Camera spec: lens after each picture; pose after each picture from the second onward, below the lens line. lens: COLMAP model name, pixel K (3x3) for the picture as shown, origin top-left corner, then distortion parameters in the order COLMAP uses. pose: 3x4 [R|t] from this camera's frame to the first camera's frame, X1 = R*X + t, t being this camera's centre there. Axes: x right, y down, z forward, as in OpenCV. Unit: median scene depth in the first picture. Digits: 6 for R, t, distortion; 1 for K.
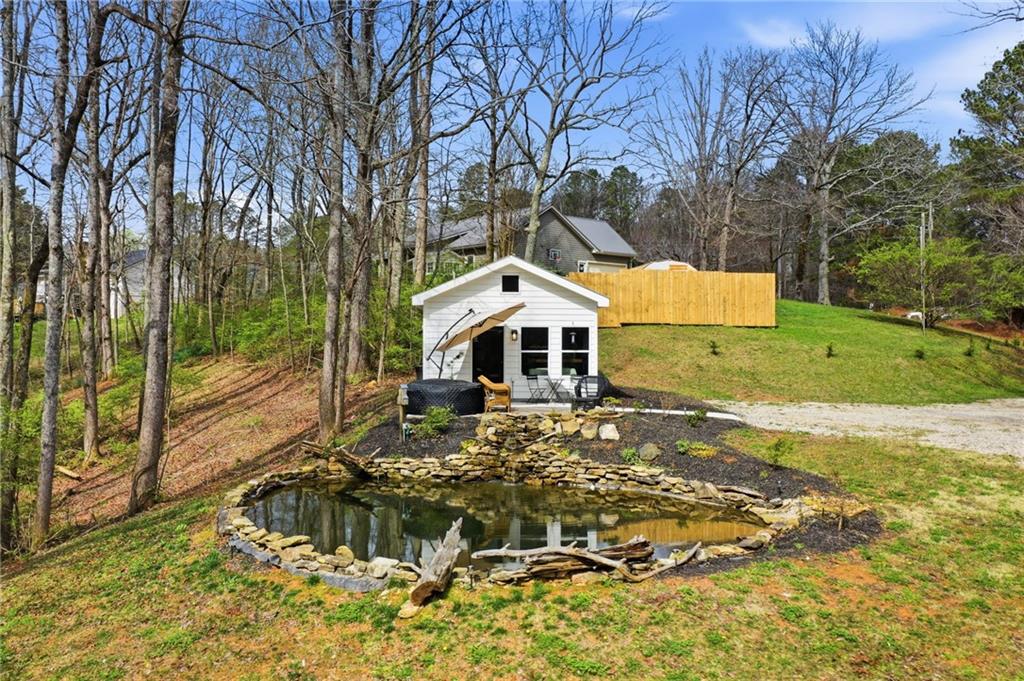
lens RADIAL K [[867.4, 0, 511.5], [0, 867.4, 336.8], [0, 0, 1]] dist [-0.017163, -0.000161]
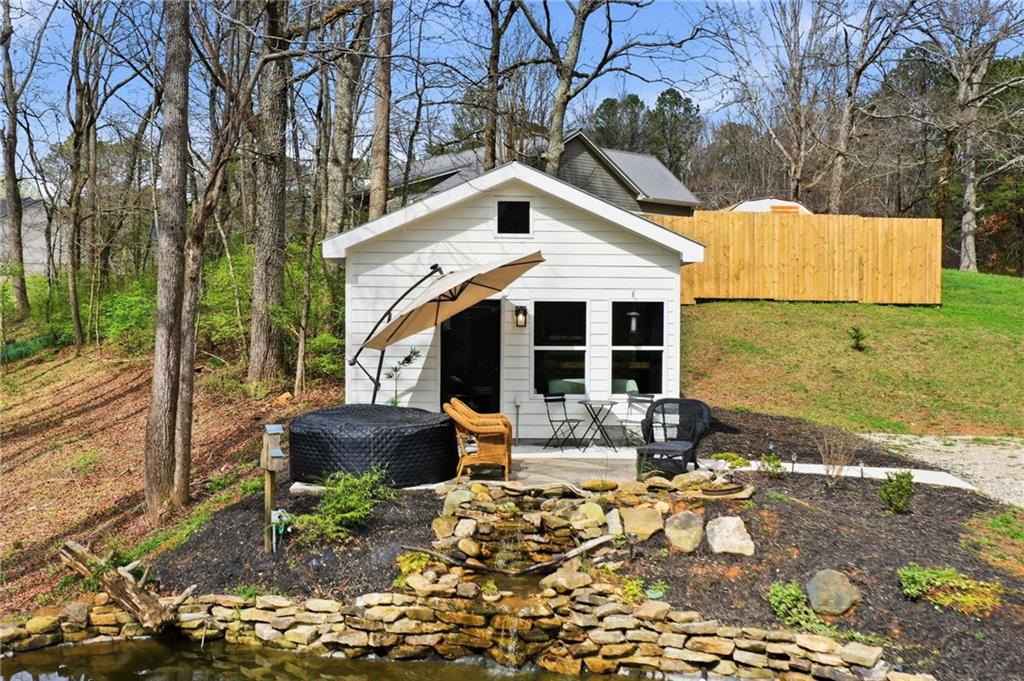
lens RADIAL K [[1045.0, 0, 497.0], [0, 1045.0, 362.9], [0, 0, 1]] dist [-0.057401, 0.004583]
pose [[0.999643, 0.003360, -0.026491, 0.005726], [-0.002229, 0.999089, 0.042609, -0.000911], [0.026610, -0.042534, 0.998741, 0.375837]]
